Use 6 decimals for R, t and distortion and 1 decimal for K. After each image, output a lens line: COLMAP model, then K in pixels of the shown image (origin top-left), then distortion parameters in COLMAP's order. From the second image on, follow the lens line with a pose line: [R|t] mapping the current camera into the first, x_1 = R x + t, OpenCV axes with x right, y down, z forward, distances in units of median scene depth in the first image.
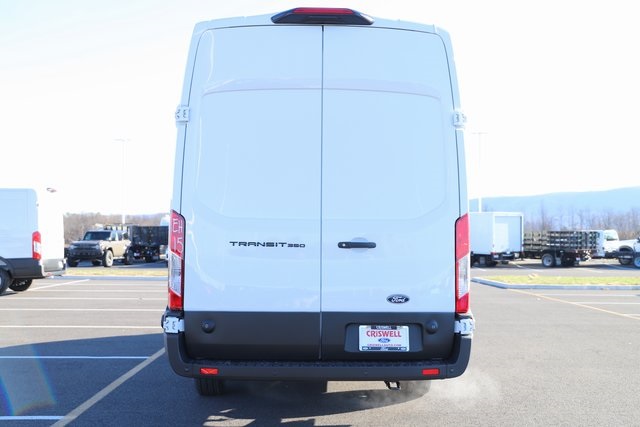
lens RADIAL K [[765.5, 0, 320.1], [0, 765.5, 215.8], [0, 0, 1]] dist [0.041532, 0.000000]
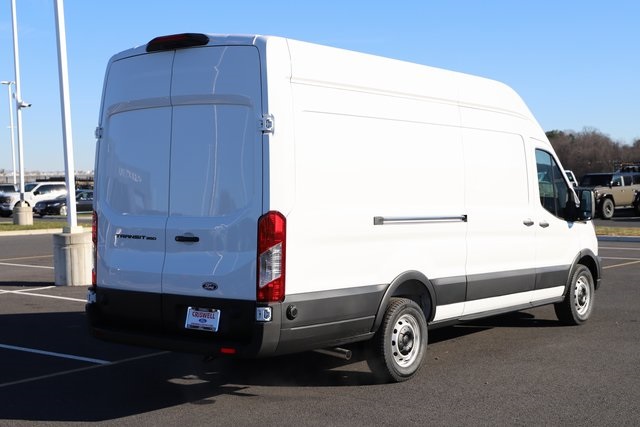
lens RADIAL K [[1037.3, 0, 319.7], [0, 1037.3, 211.8], [0, 0, 1]] dist [0.003828, 0.000000]
pose [[0.752435, 0.005138, -0.658646, 1.245256], [0.042218, 0.997537, 0.056011, -0.083465], [0.657312, -0.069951, 0.750365, -0.059394]]
